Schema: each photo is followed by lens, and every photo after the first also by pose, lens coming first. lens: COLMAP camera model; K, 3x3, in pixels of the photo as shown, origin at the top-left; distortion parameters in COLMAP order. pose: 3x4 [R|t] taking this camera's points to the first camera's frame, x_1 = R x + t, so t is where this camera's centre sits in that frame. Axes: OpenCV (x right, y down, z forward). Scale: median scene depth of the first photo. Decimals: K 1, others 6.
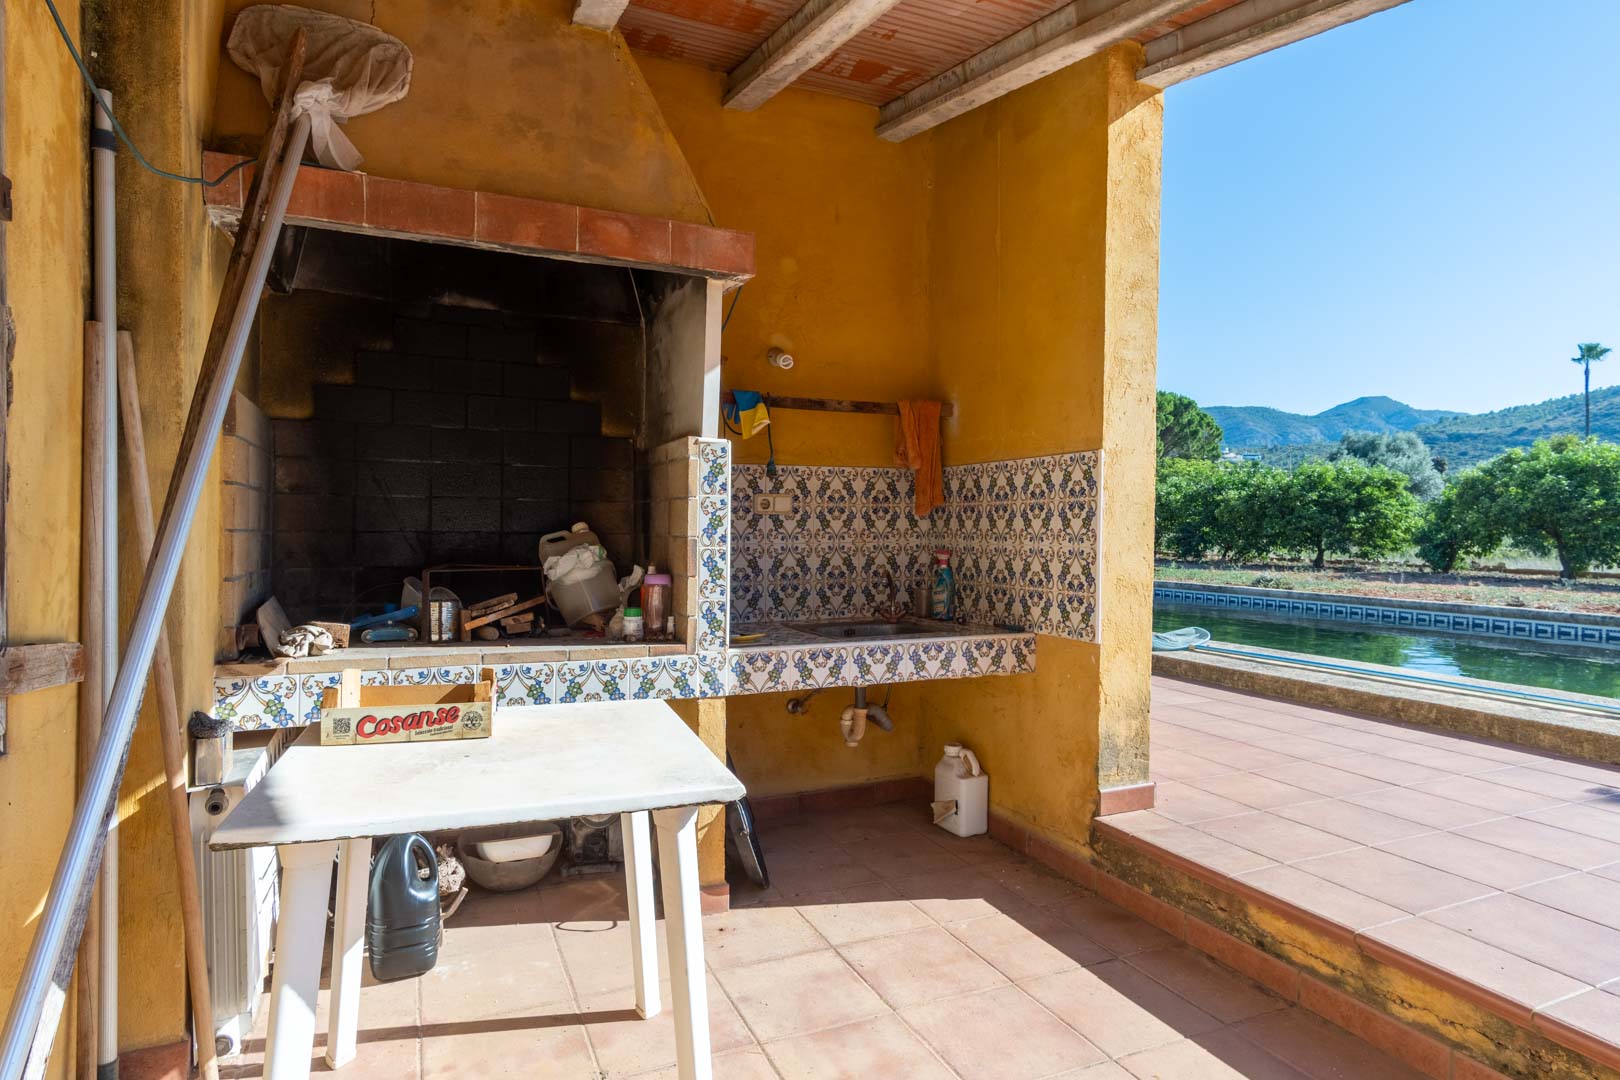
lens RADIAL K [[890.7, 0, 810.0], [0, 890.7, 540.0], [0, 0, 1]] dist [0.003163, 0.000409]
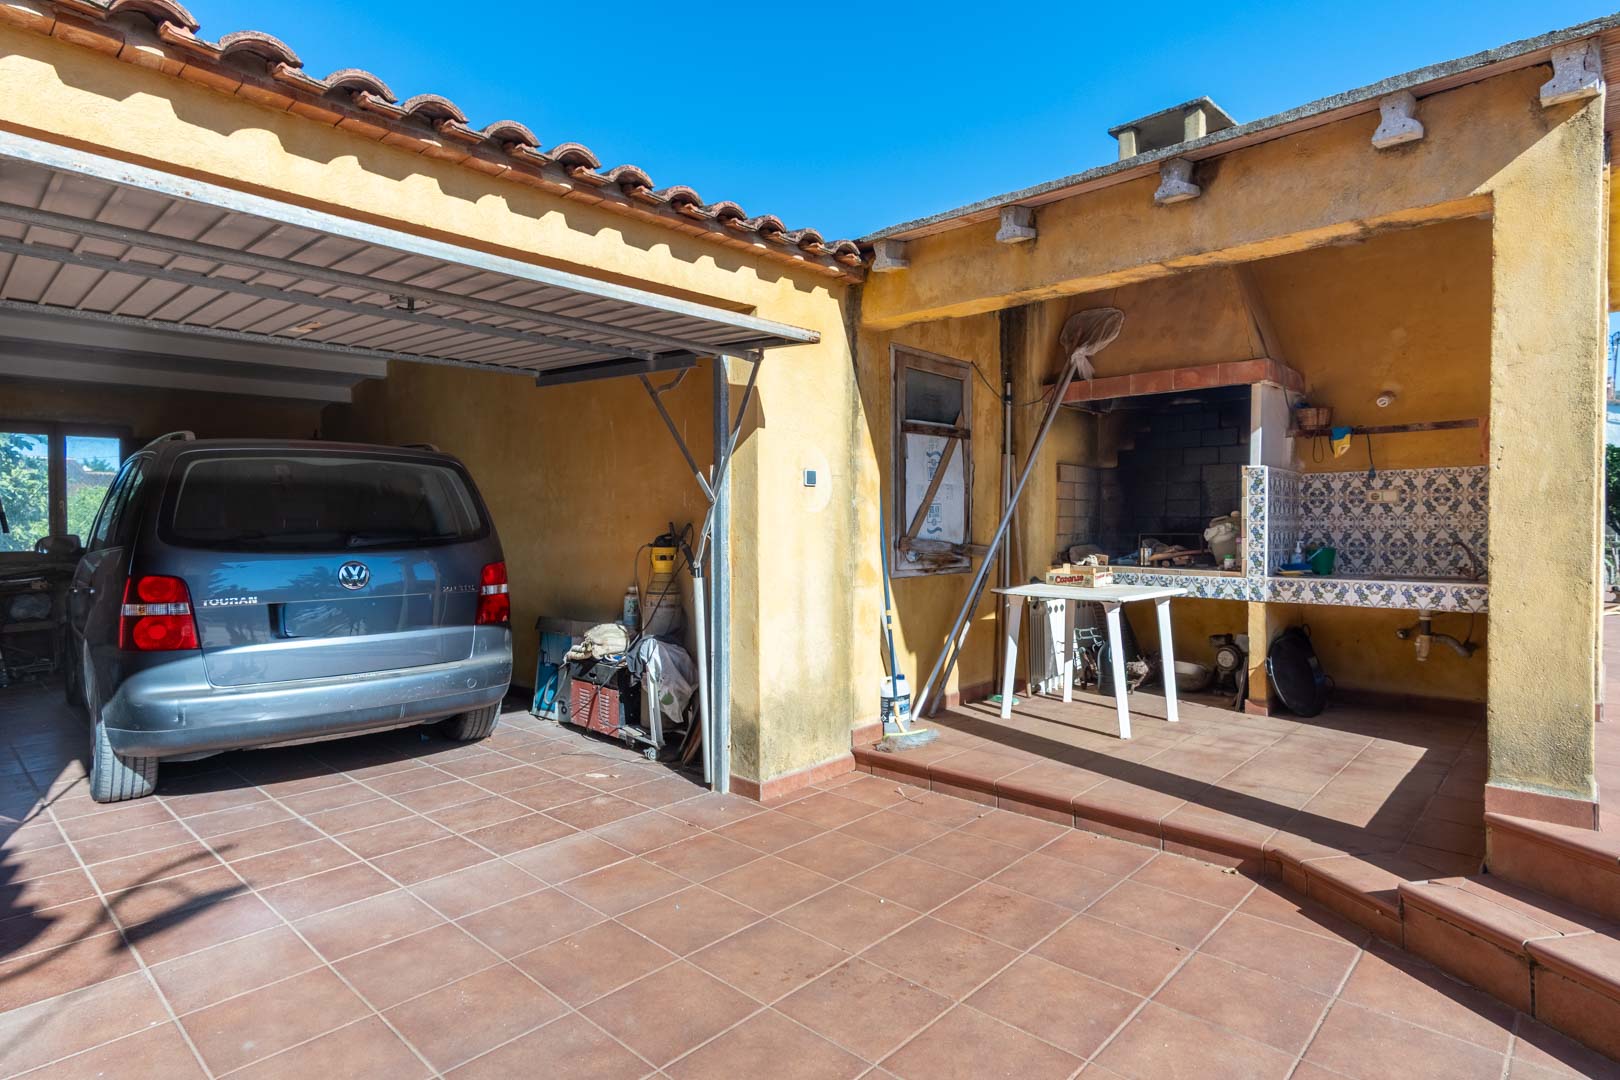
lens RADIAL K [[857.1, 0, 810.0], [0, 857.1, 540.0], [0, 0, 1]] dist [0.000943, 0.000113]
pose [[0.400115, 0.010991, -0.916399, 1.181028], [-0.005932, 0.999938, 0.009403, 0.033508], [0.916446, 0.001673, 0.400155, -0.607001]]
